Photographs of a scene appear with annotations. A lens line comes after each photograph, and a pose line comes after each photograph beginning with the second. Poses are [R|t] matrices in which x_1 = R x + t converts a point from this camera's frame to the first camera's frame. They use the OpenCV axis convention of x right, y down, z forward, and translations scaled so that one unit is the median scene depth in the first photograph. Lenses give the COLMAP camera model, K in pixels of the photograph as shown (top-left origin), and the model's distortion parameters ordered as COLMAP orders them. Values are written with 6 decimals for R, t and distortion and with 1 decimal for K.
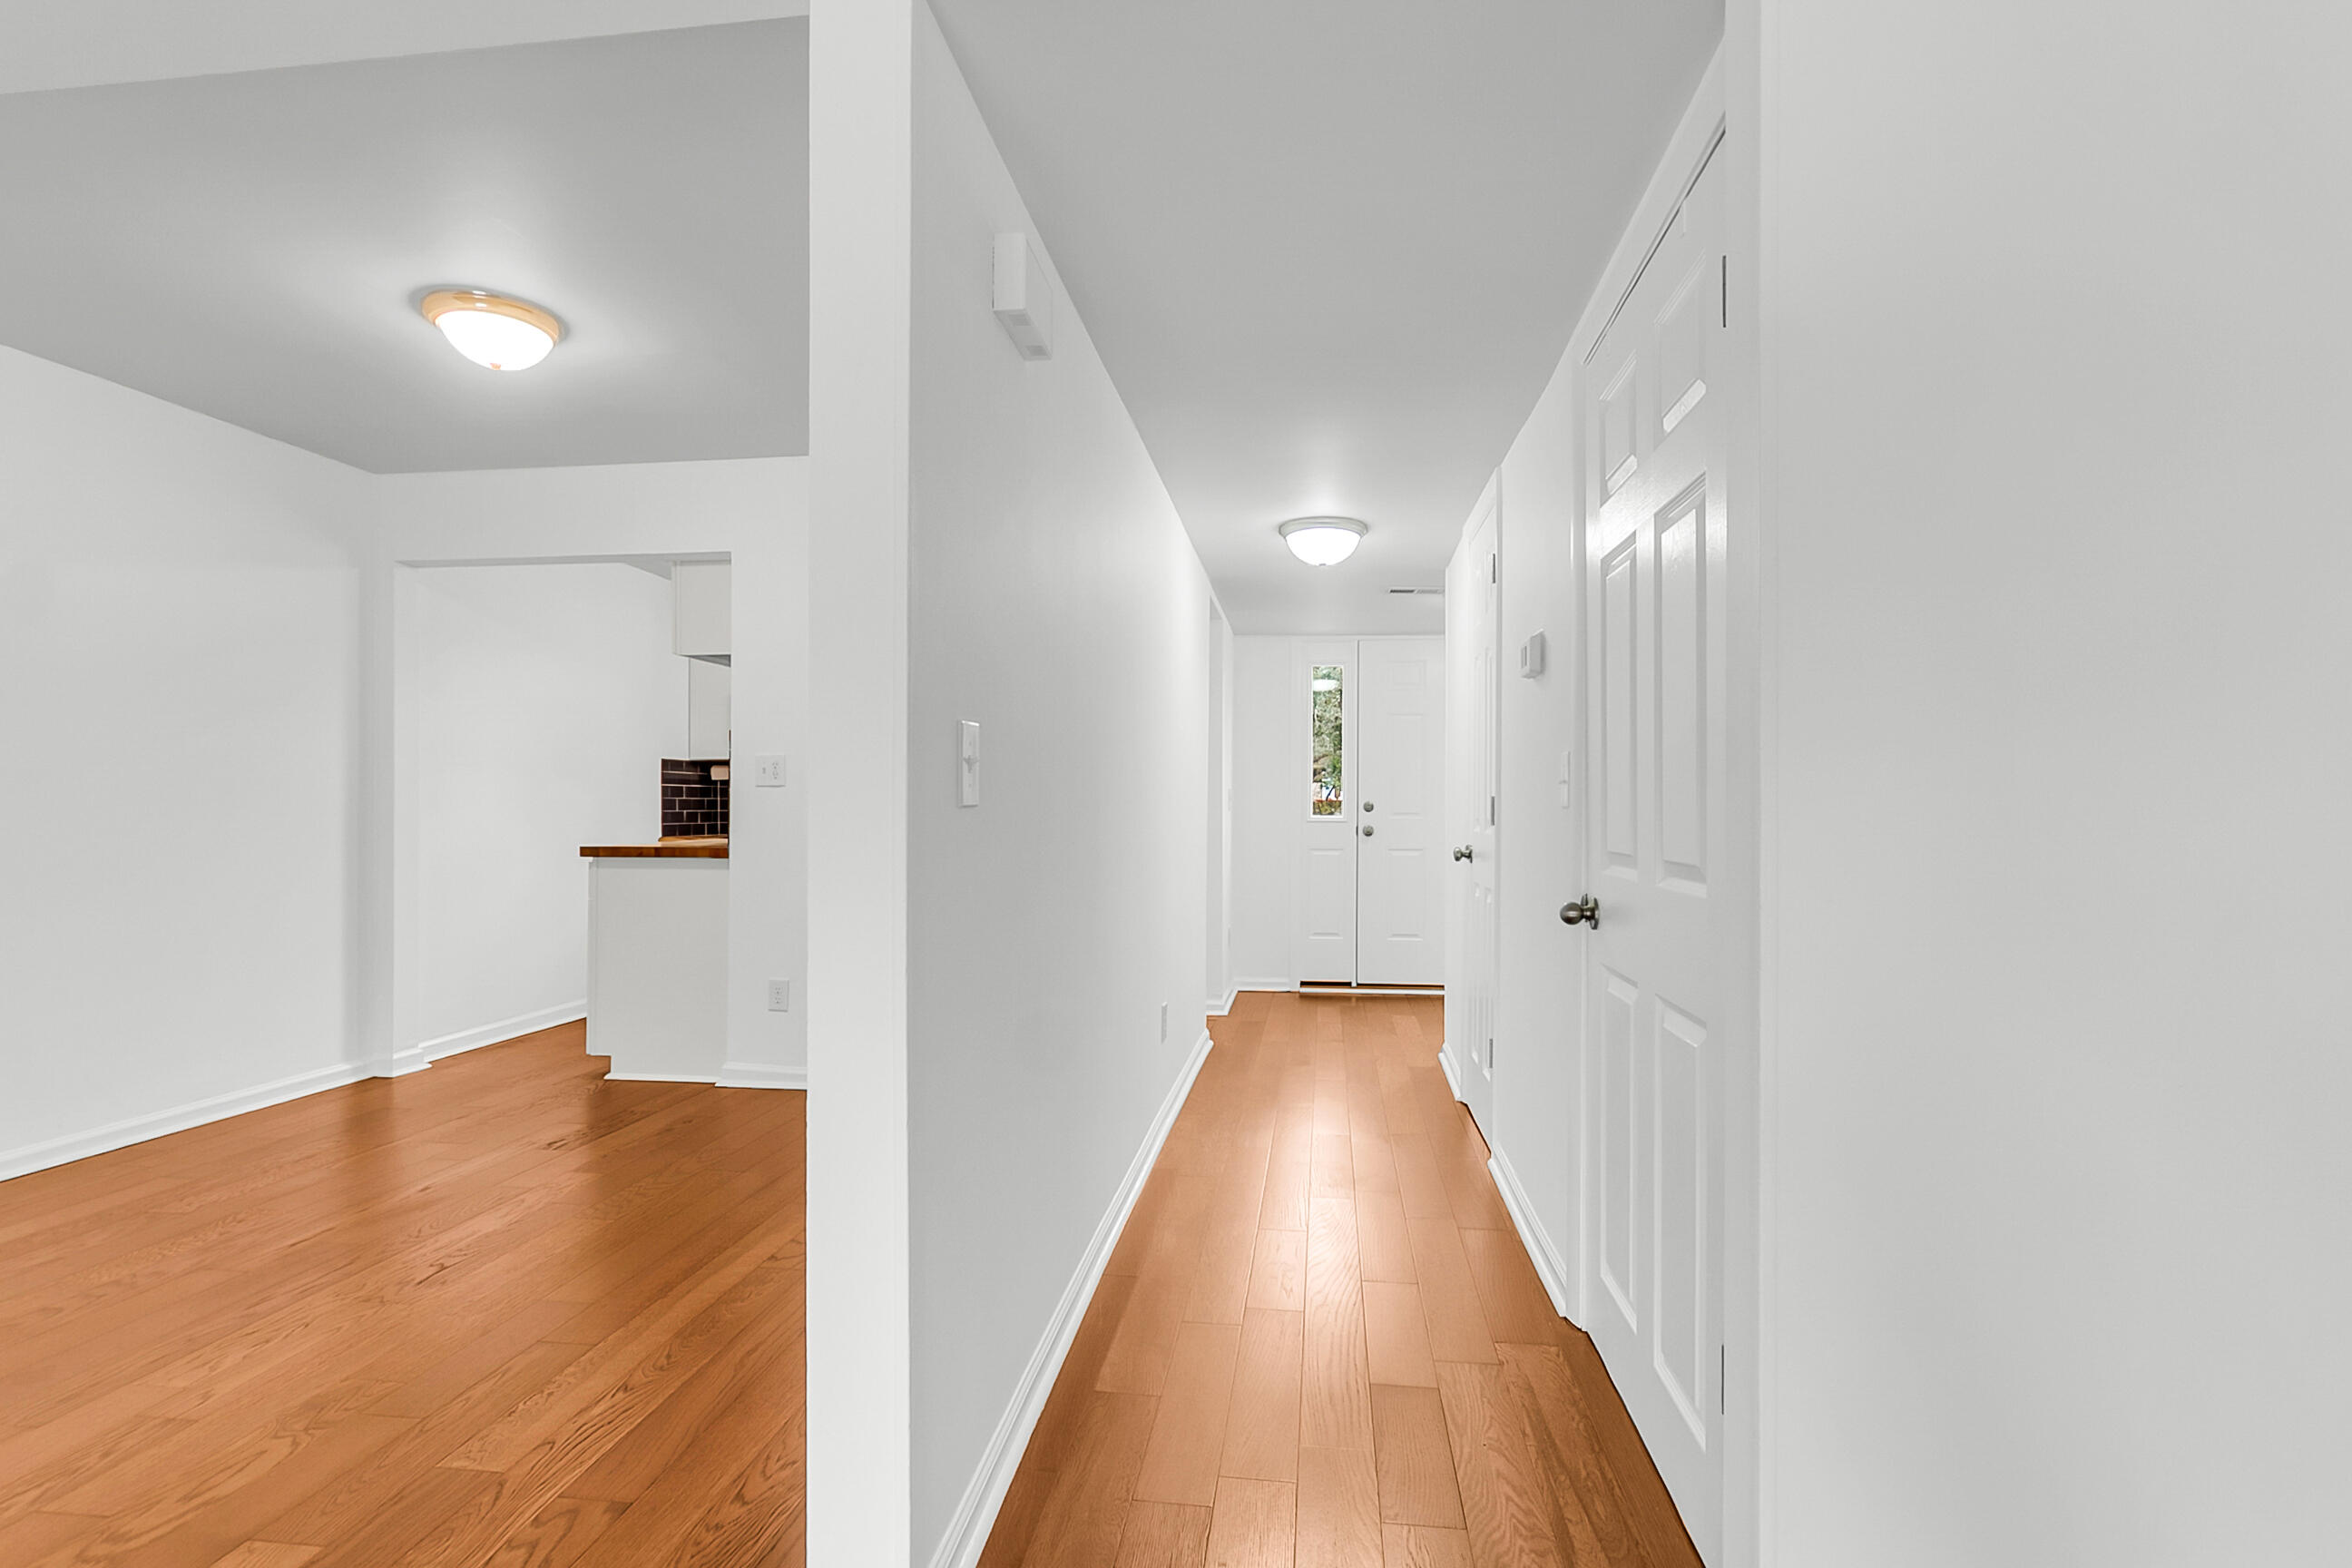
lens RADIAL K [[1115.1, 0, 1176.4], [0, 1115.1, 796.2], [0, 0, 1]] dist [0.003905, 0.000920]
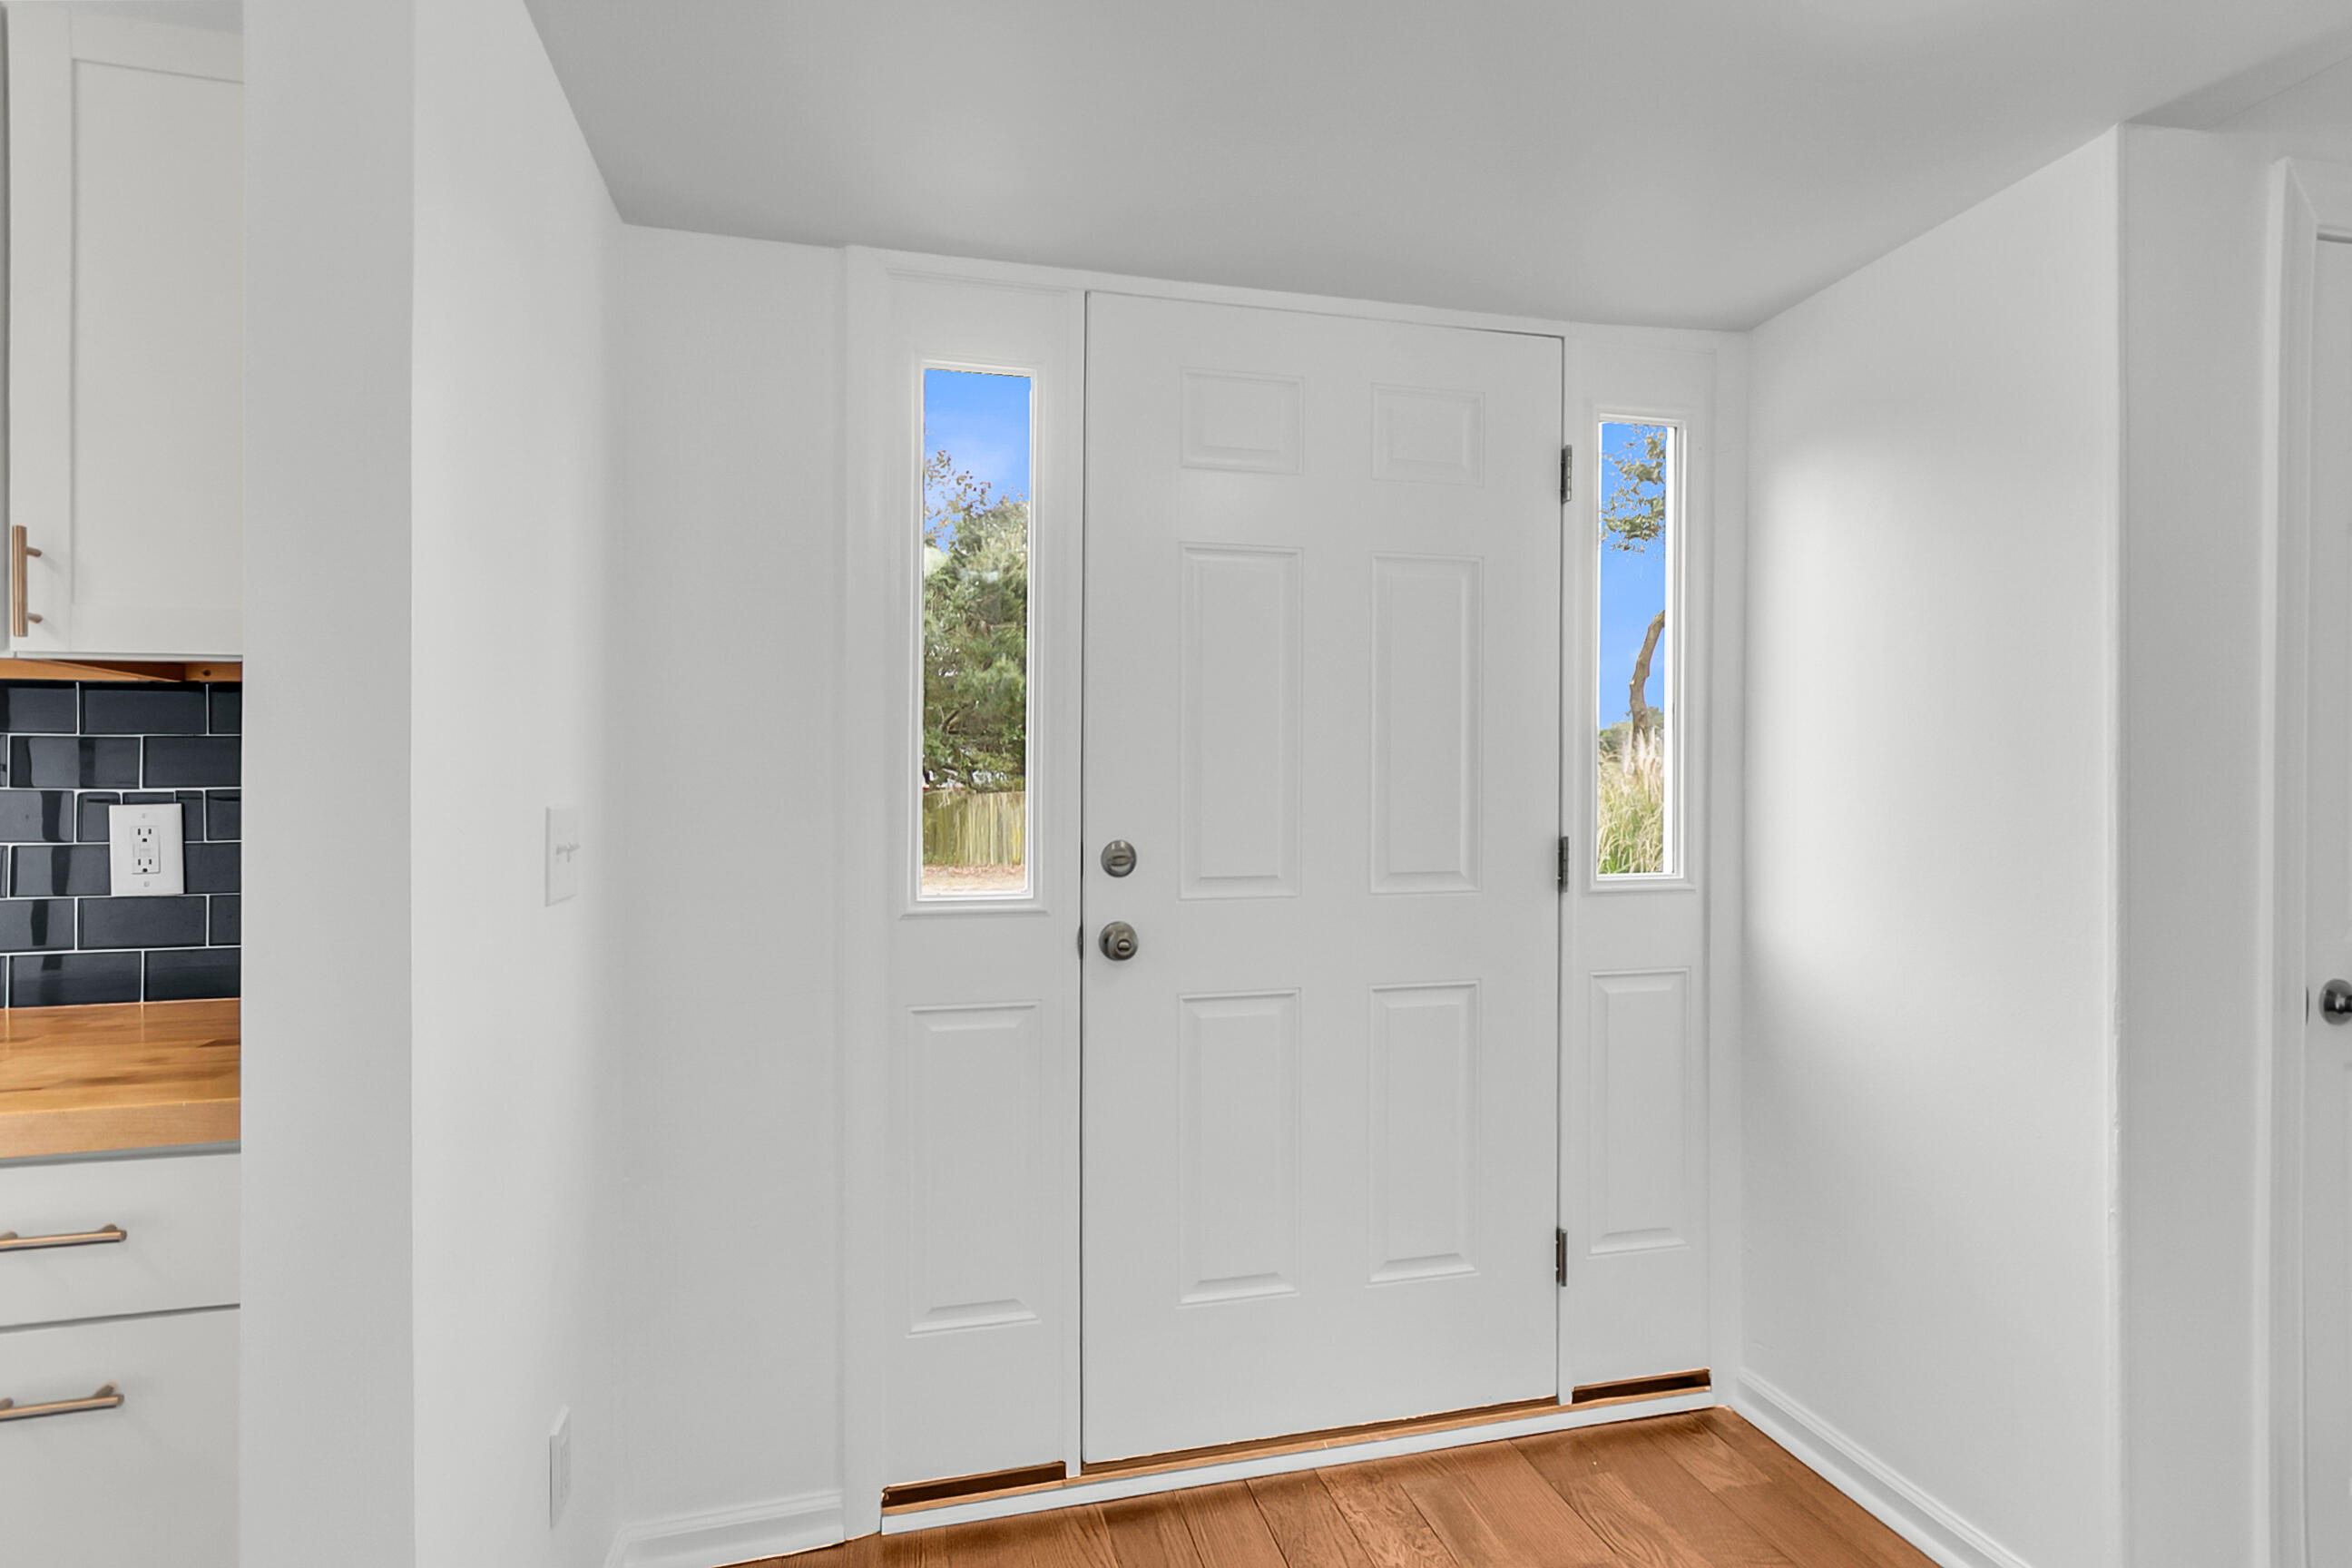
lens RADIAL K [[1094.7, 0, 1176.0], [0, 1094.7, 784.0], [0, 0, 1]] dist [-0.055504, 0.000191]
pose [[0.925798, 0.001721, 0.378015, 0.079041], [-0.003388, 0.999987, 0.003745, -0.010729], [-0.378003, -0.004748, 0.925792, 0.735291]]
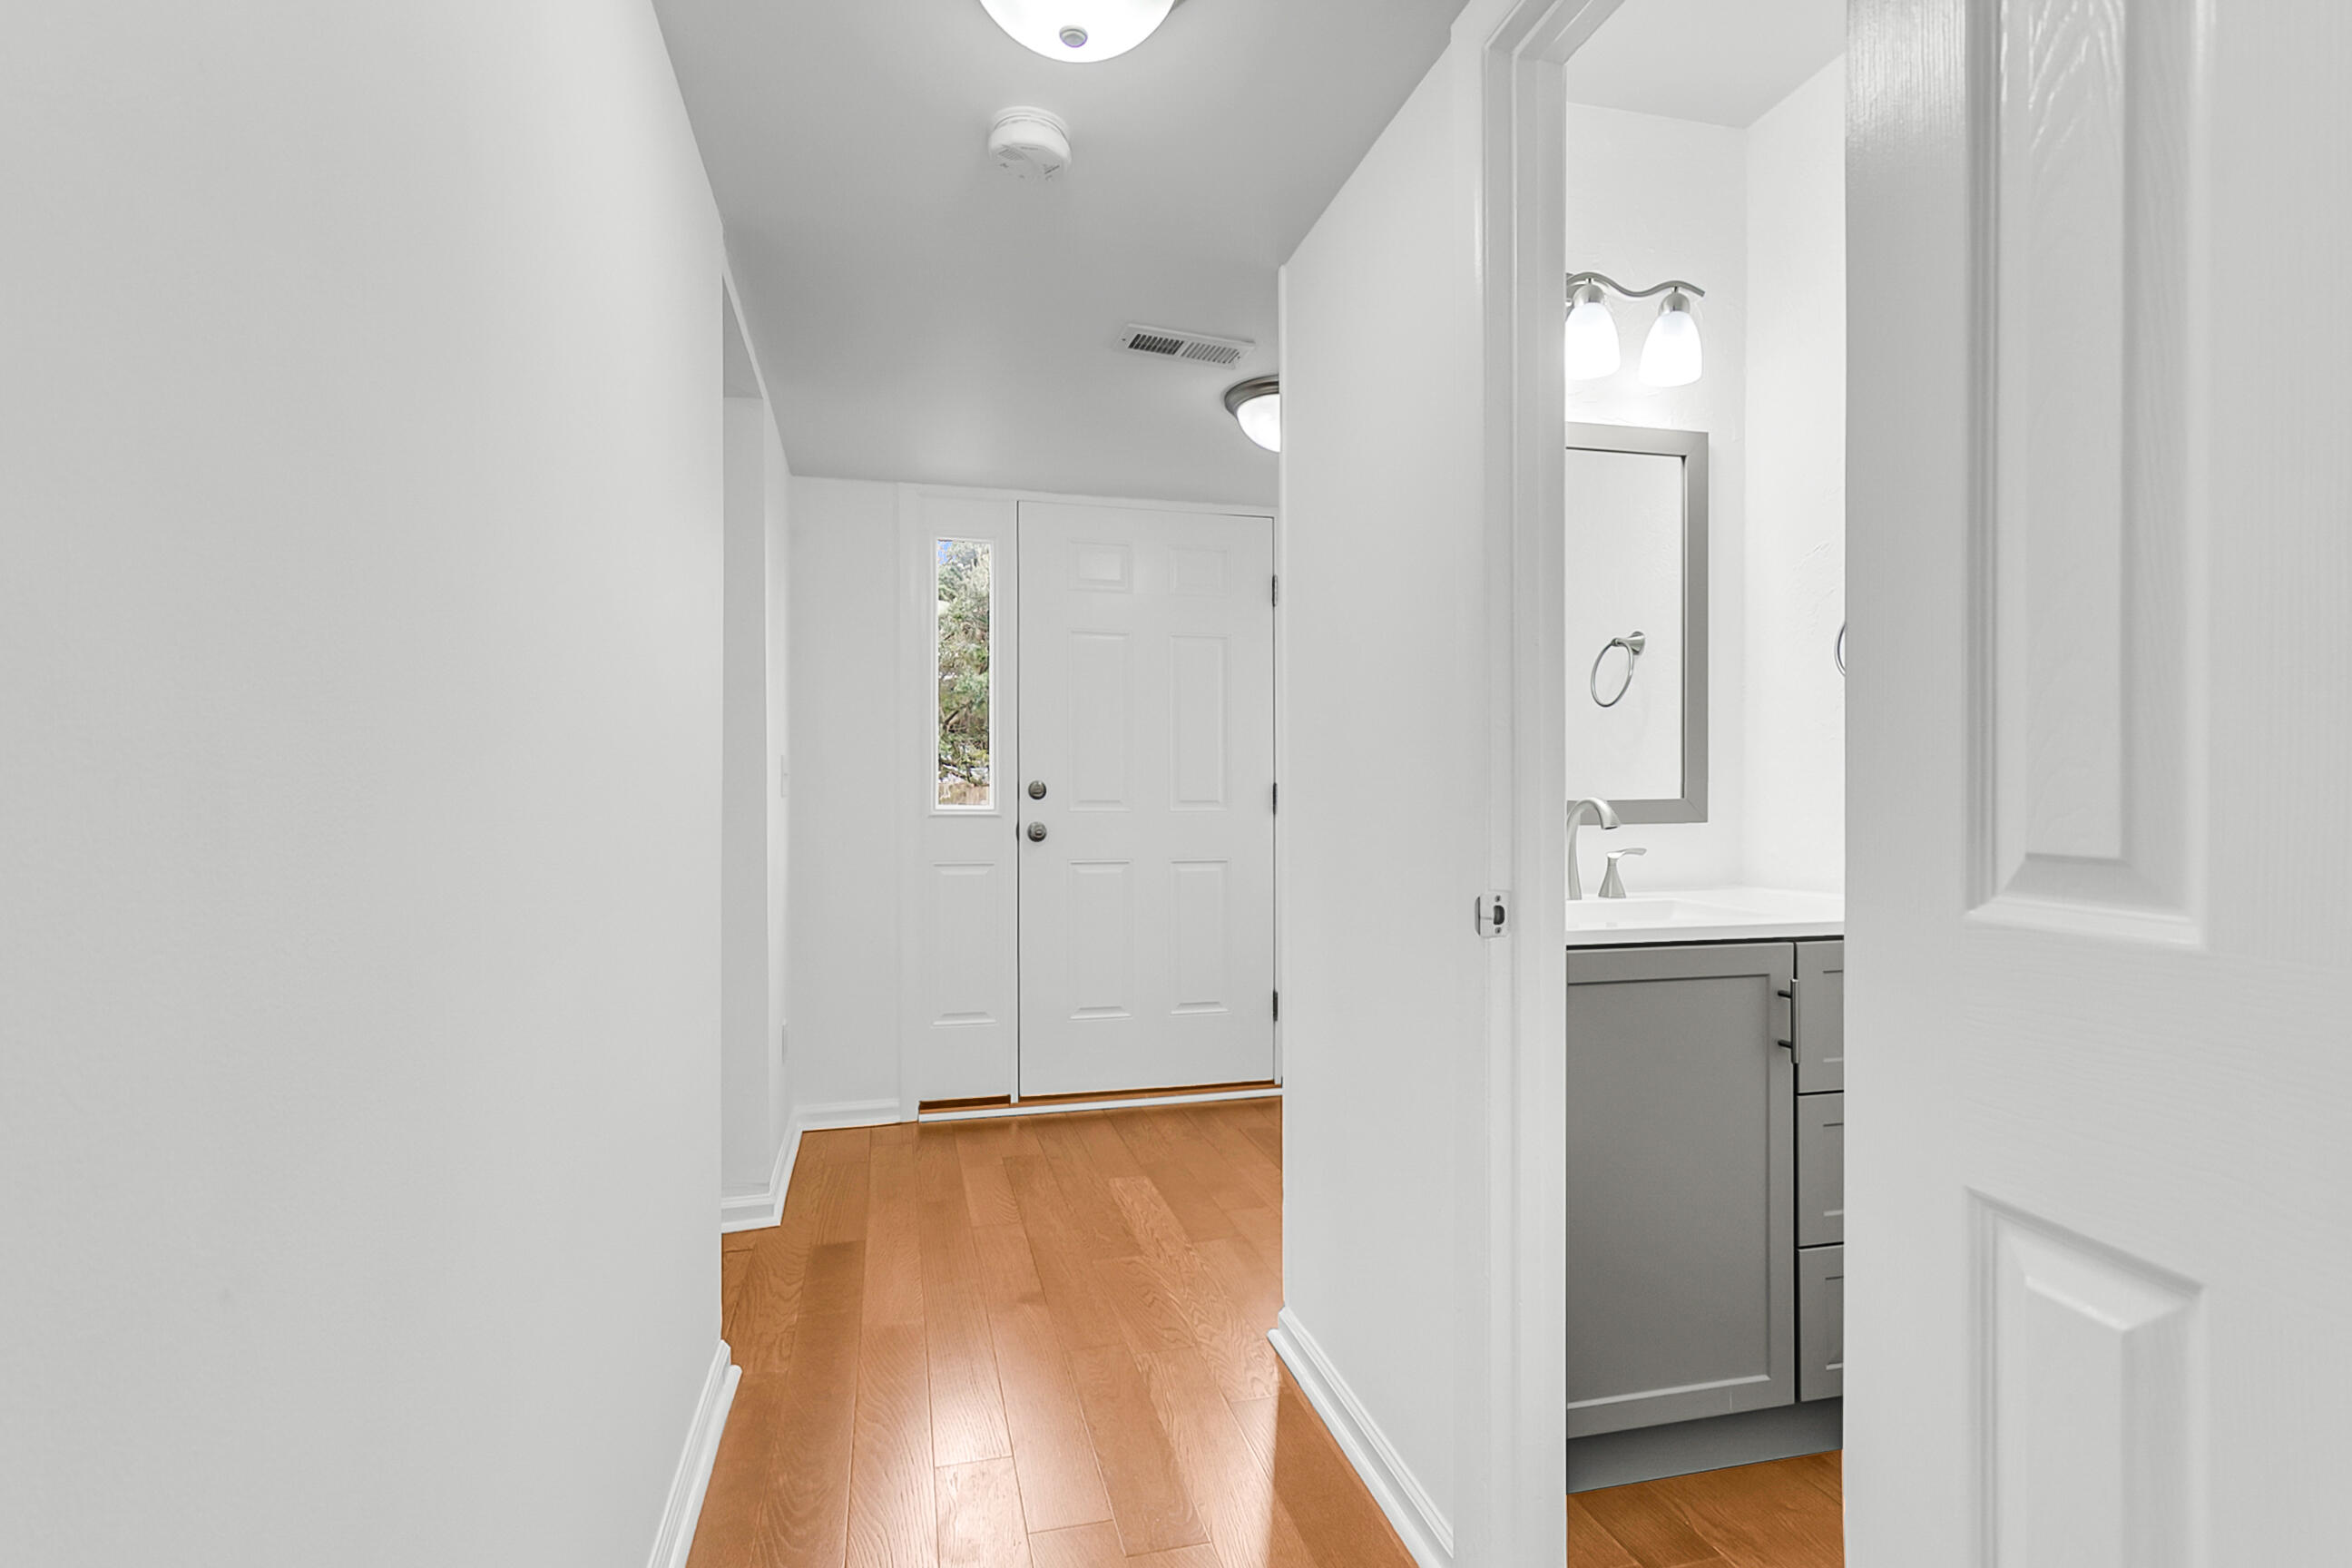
lens RADIAL K [[1115.1, 0, 1176.4], [0, 1115.1, 796.2], [0, 0, 1]] dist [0.003905, 0.000920]
pose [[0.927104, -0.007038, 0.374739, 0.022339], [0.001529, 0.999886, 0.014996, 0.003851], [-0.374802, -0.013330, 0.927009, 0.438230]]
